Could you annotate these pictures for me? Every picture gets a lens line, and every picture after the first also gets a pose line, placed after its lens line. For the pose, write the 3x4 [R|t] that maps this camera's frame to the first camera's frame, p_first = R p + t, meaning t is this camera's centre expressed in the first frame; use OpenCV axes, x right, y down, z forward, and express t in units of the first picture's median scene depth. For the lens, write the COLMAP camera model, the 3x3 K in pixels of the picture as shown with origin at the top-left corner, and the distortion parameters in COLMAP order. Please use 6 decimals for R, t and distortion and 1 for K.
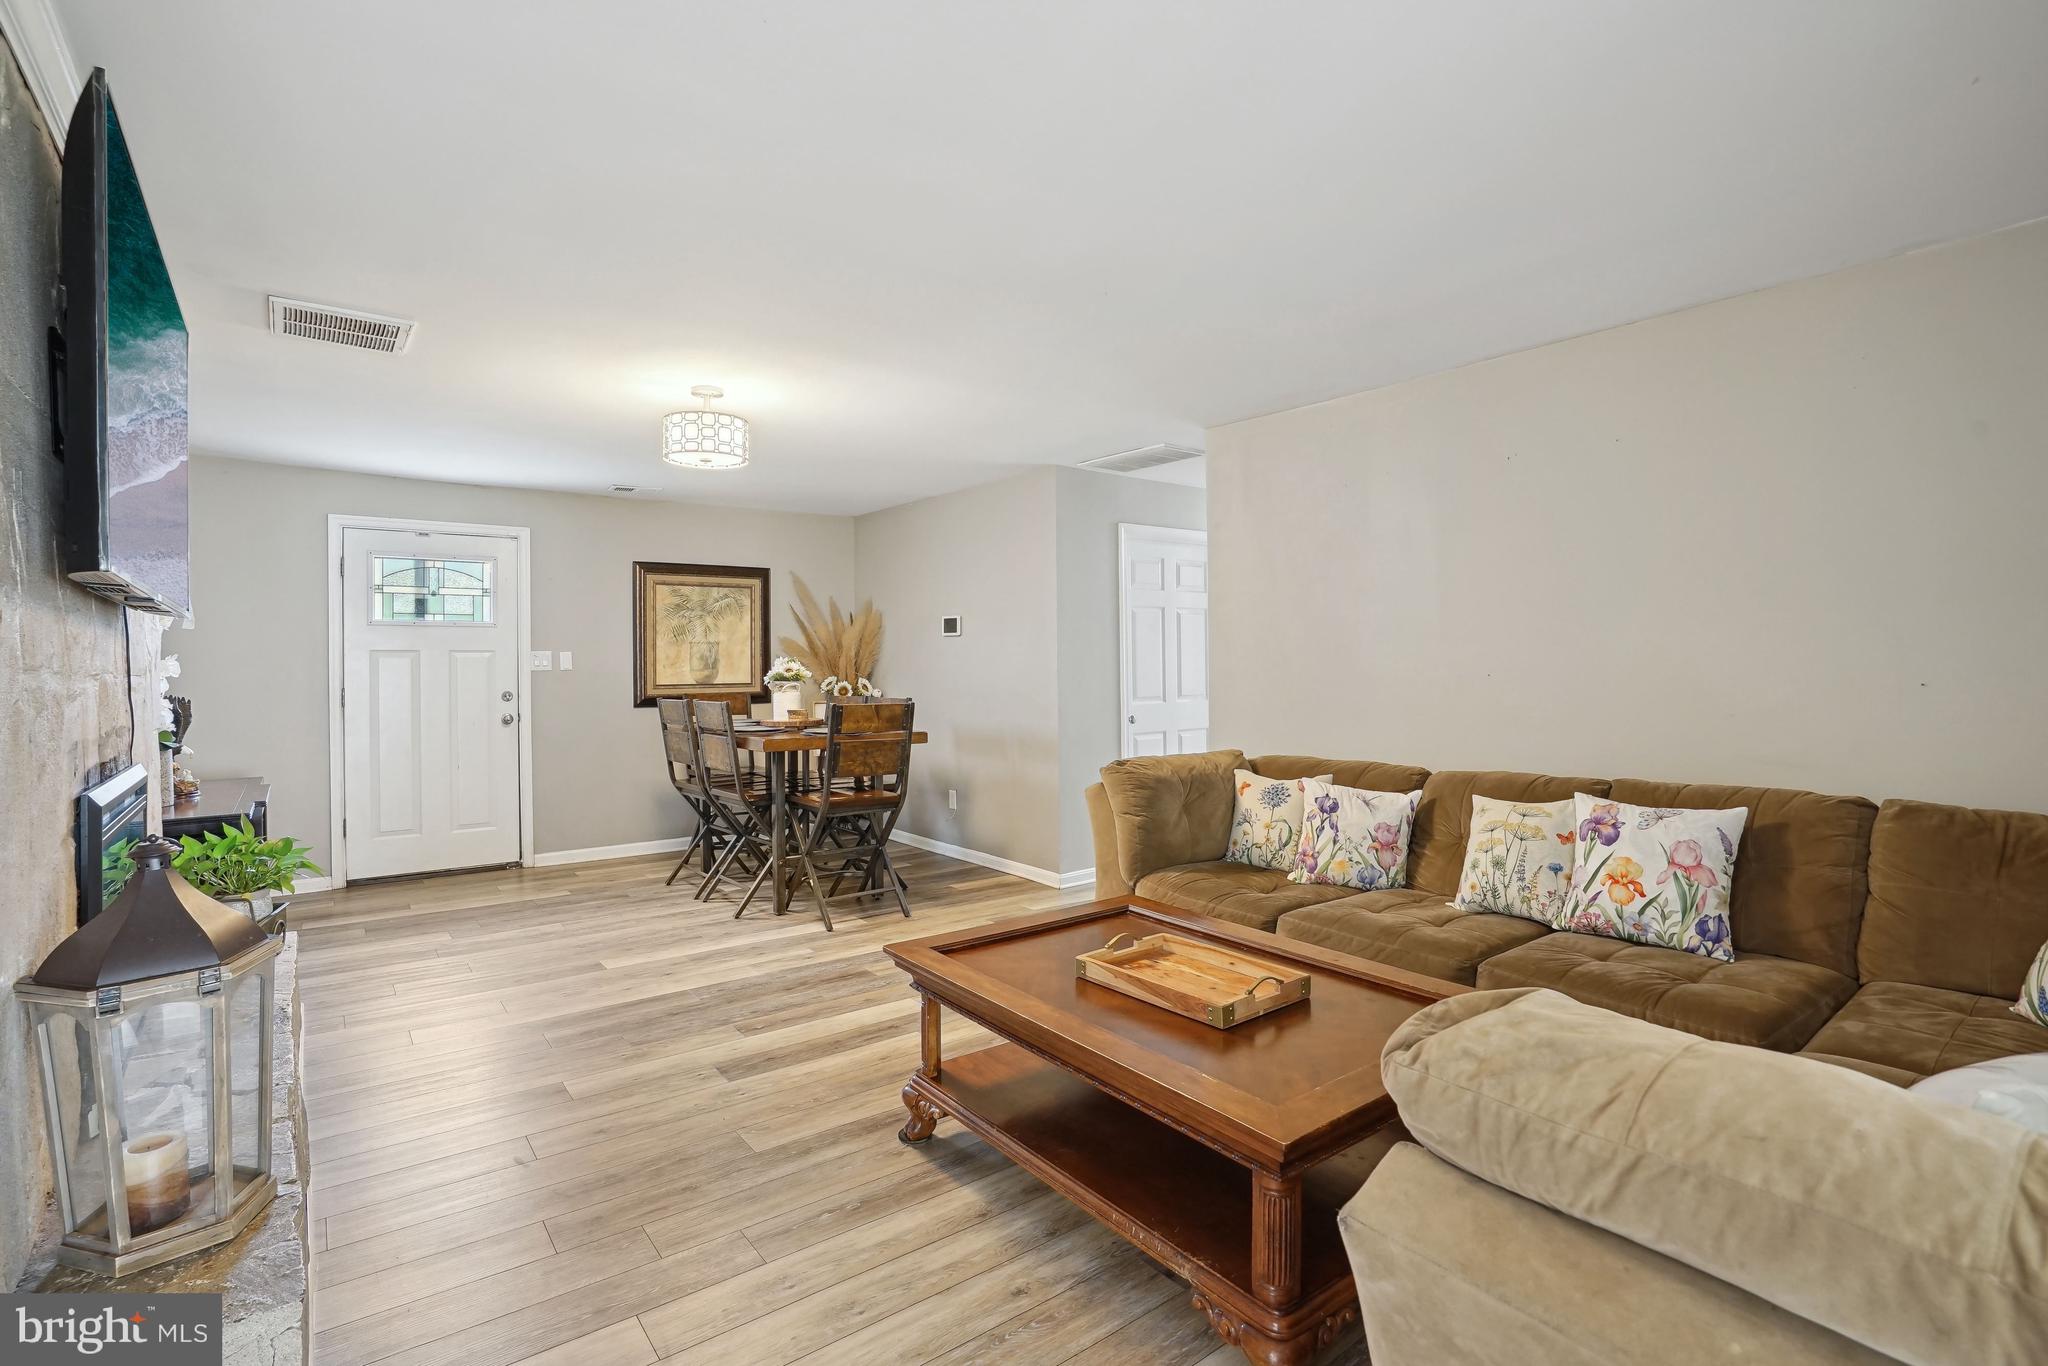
lens RADIAL K [[953.7, 0, 1006.8], [0, 953.7, 675.9], [0, 0, 1]] dist [-0.044058, 0.000579]
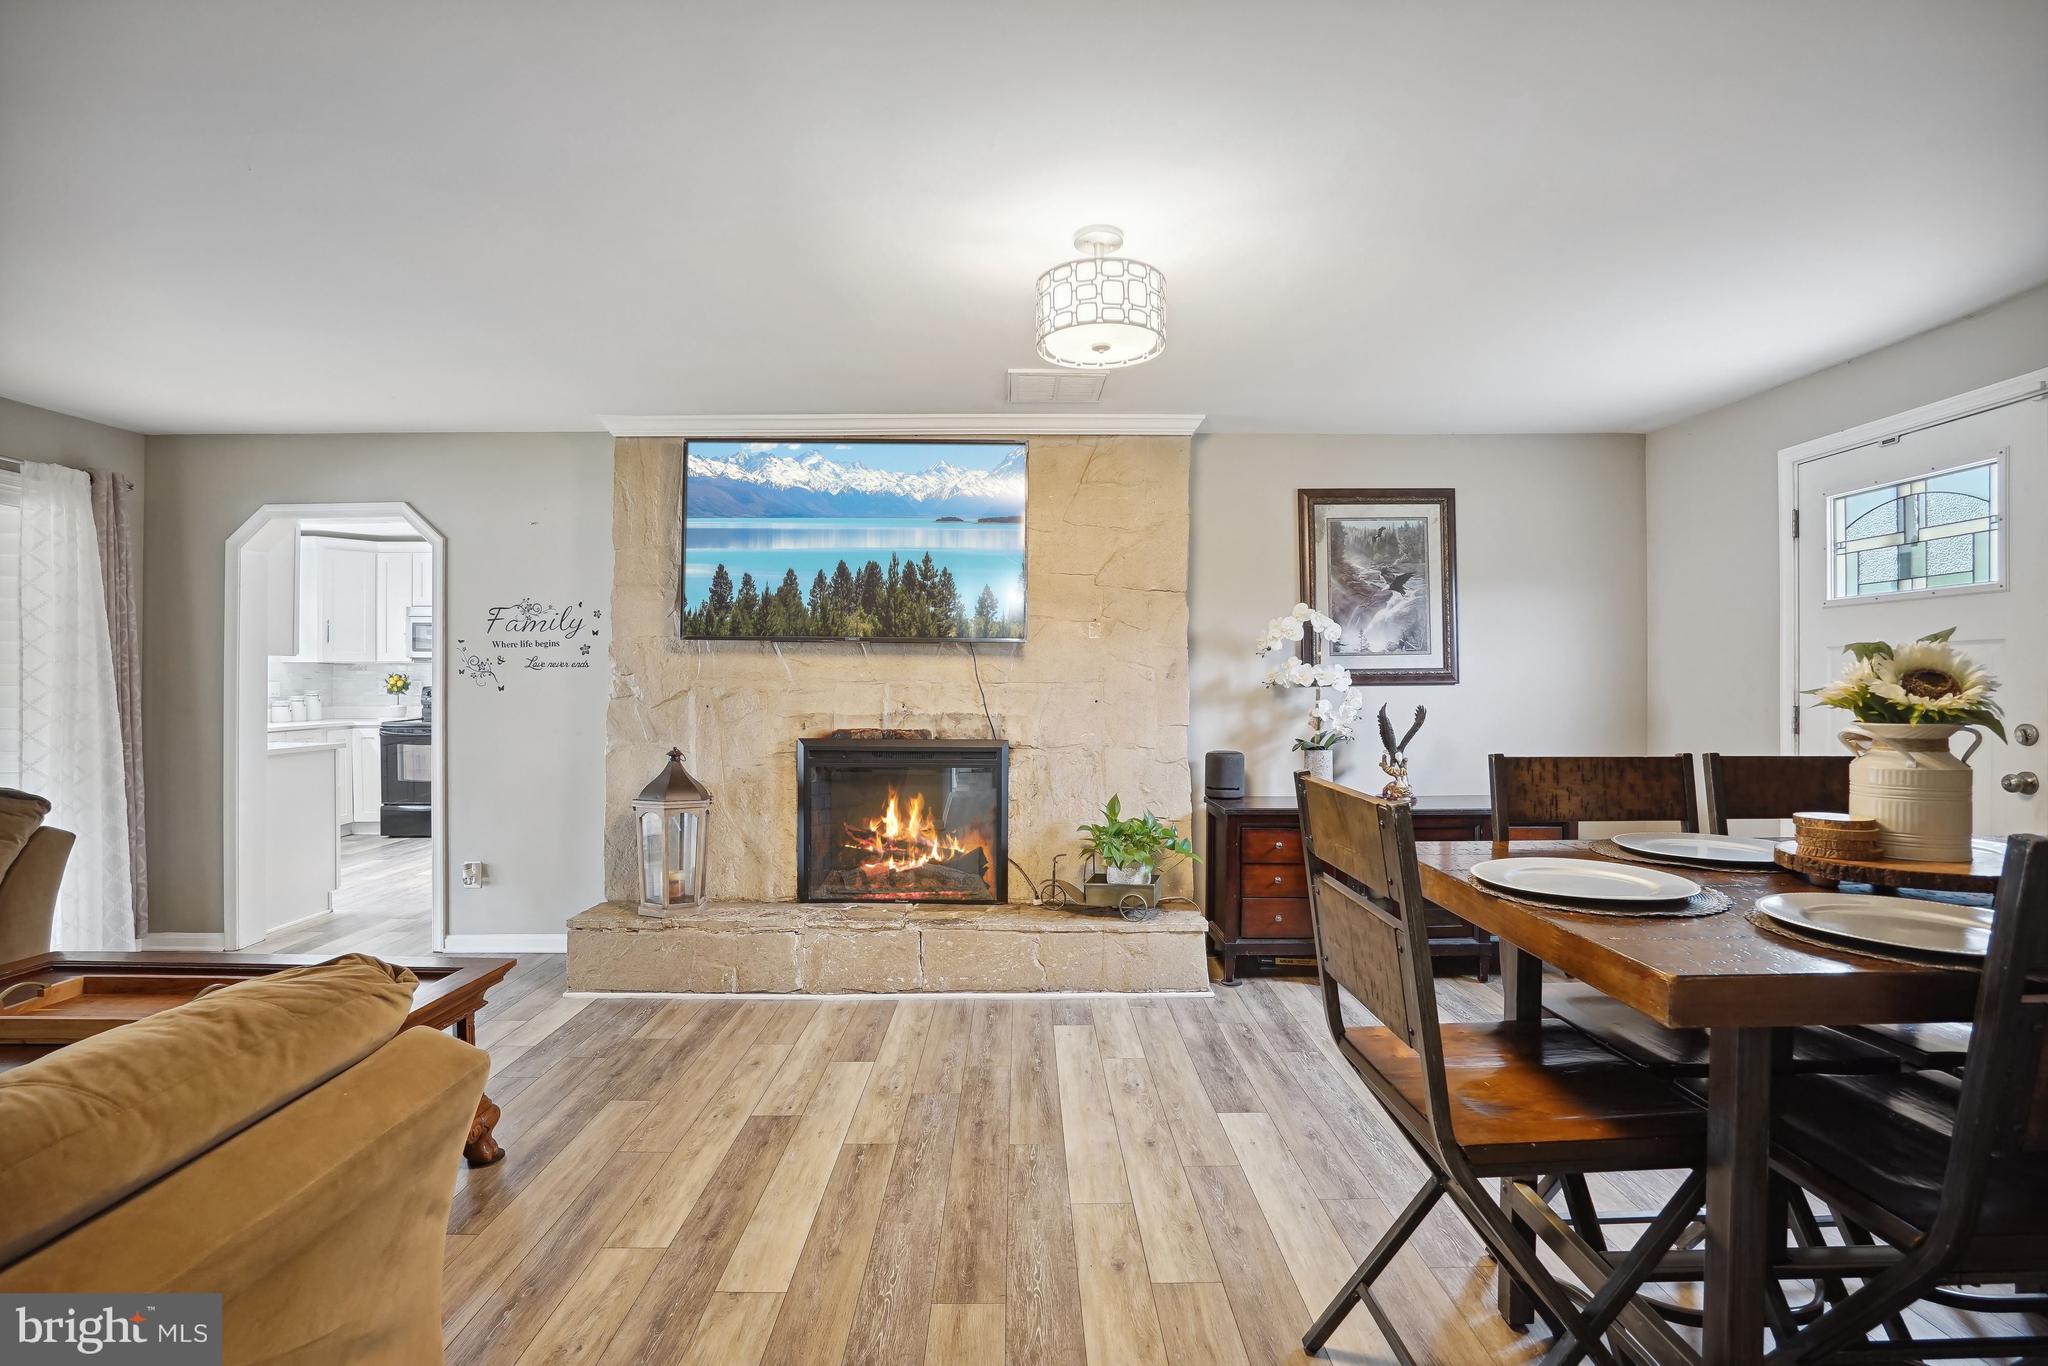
lens RADIAL K [[953.7, 0, 1006.8], [0, 953.7, 675.9], [0, 0, 1]] dist [-0.044058, 0.000579]
pose [[-0.606371, -0.000600, -0.795181, 0.230991], [-0.000939, 1.000000, -0.000039, -0.009480], [0.795181, 0.000723, -0.606372, 1.359518]]
